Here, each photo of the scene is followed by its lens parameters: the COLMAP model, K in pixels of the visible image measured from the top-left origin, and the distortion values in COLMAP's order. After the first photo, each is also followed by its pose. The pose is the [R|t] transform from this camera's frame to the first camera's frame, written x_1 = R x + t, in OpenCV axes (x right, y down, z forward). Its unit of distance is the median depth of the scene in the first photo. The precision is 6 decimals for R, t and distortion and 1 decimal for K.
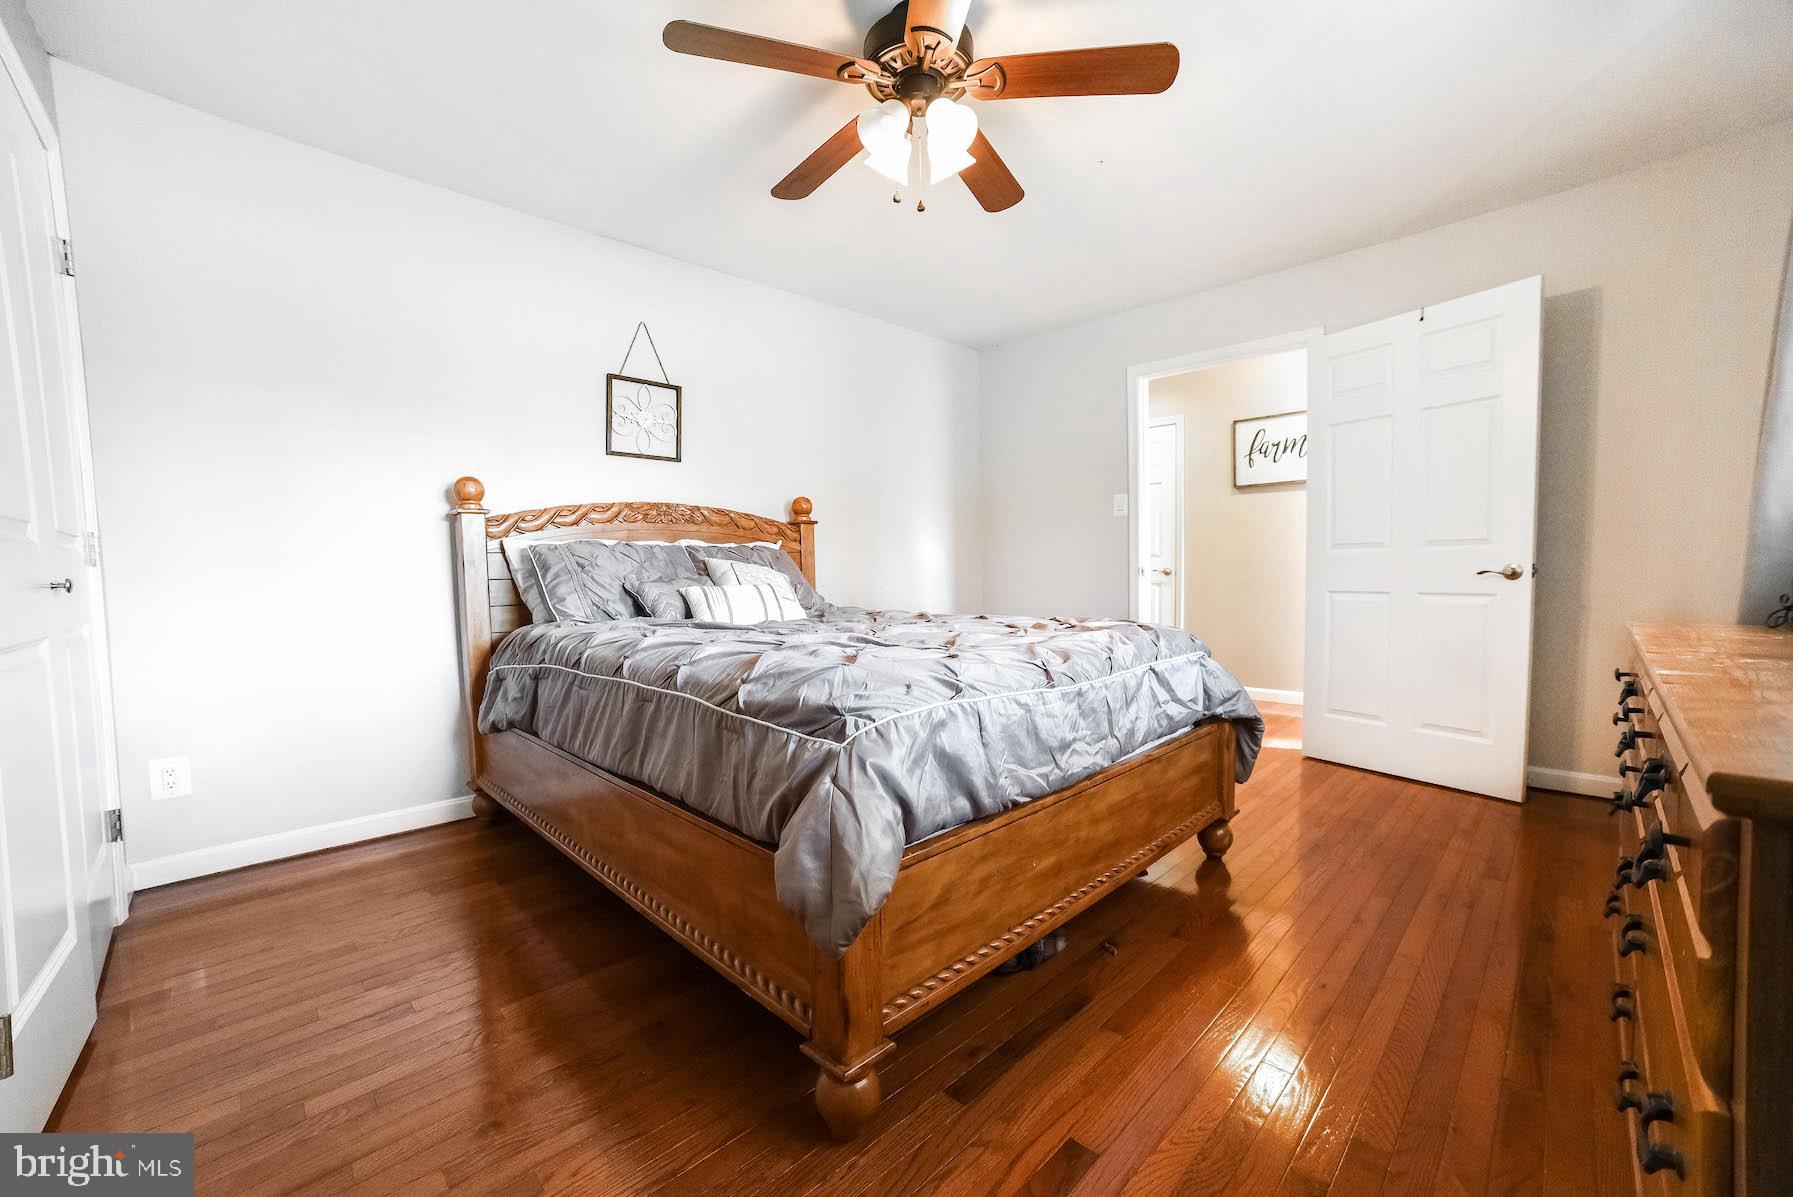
lens RADIAL K [[706.4, 0, 901.8], [0, 706.4, 608.4], [0, 0, 1]] dist [-0.097409, 0.040109]
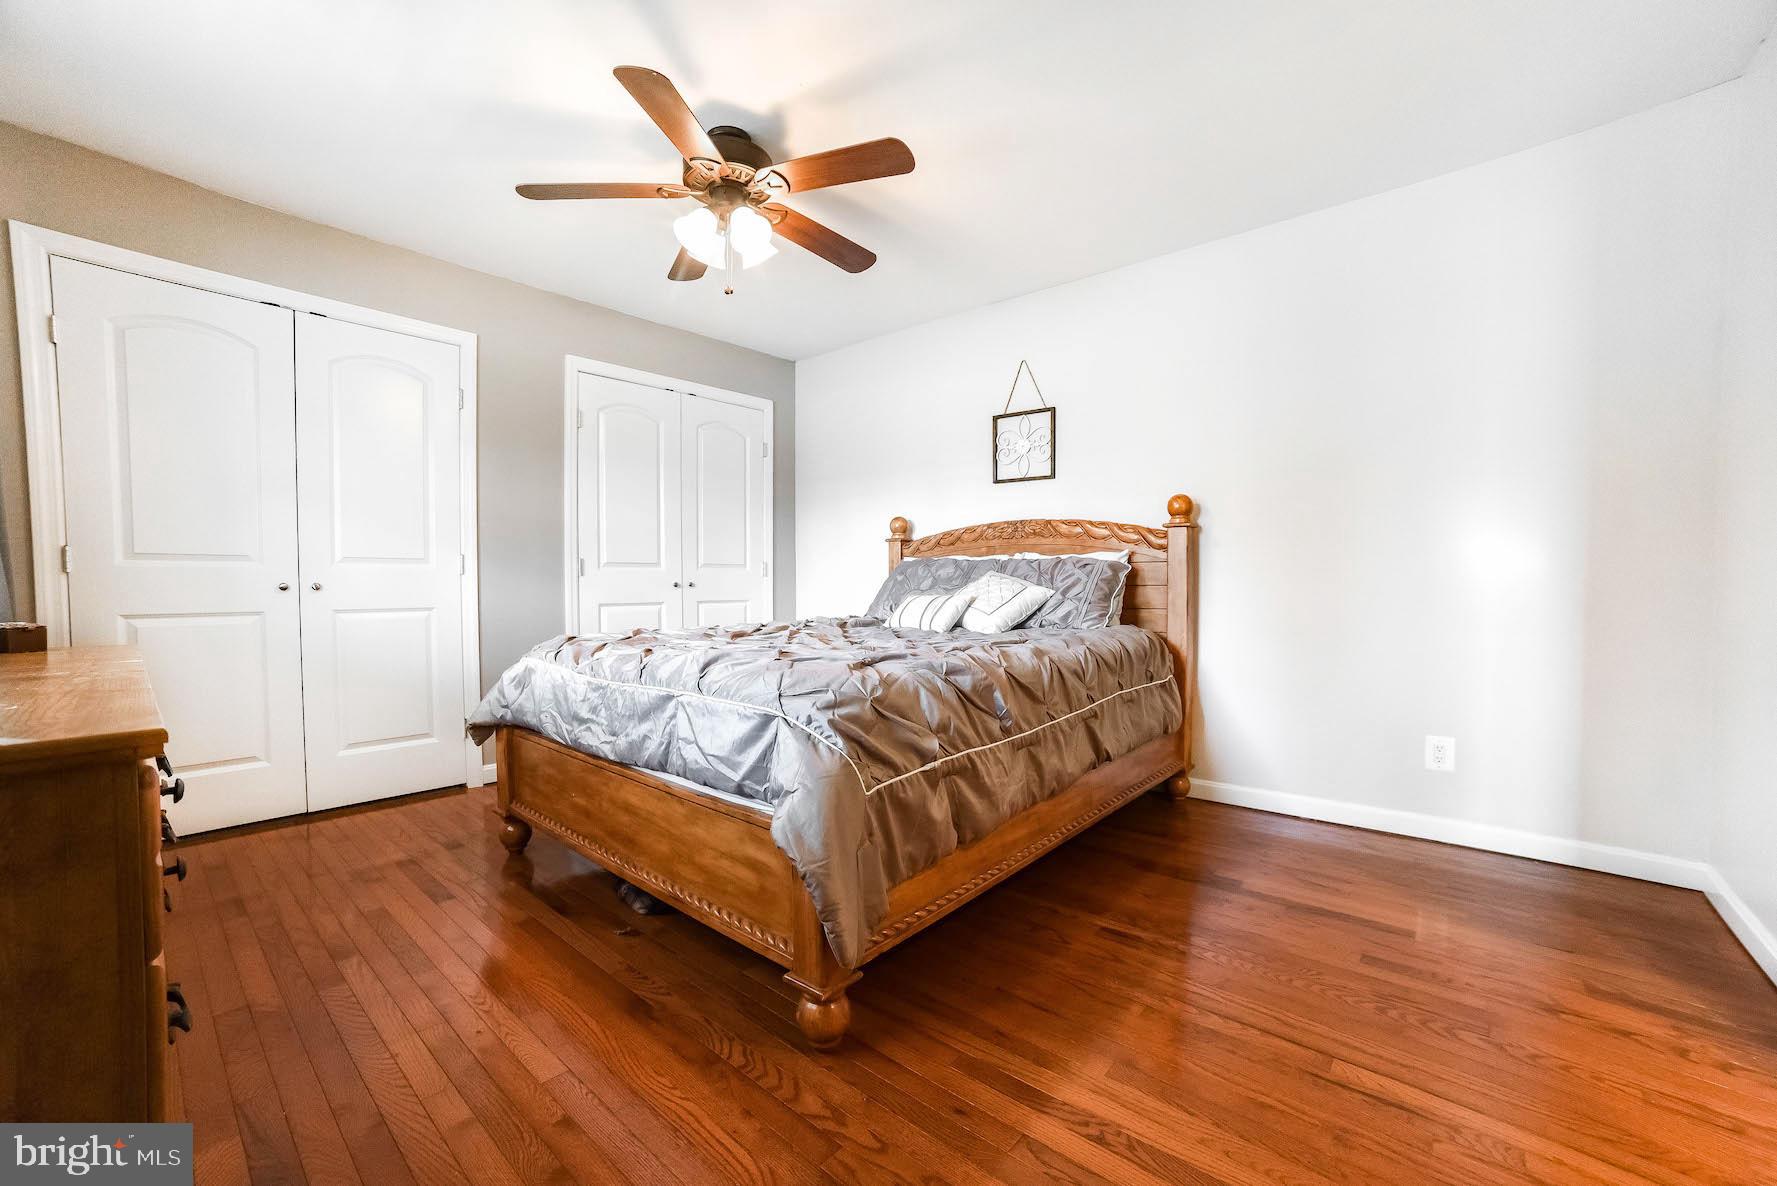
lens RADIAL K [[700.1, 0, 893.8], [0, 700.1, 602.8], [0, 0, 1]] dist [-0.097409, 0.040109]
pose [[0.075962, 0.043148, -0.996177, 0.756143], [-0.059047, 0.997505, 0.038703, -0.050663], [0.995361, 0.055881, 0.078320, 0.720543]]
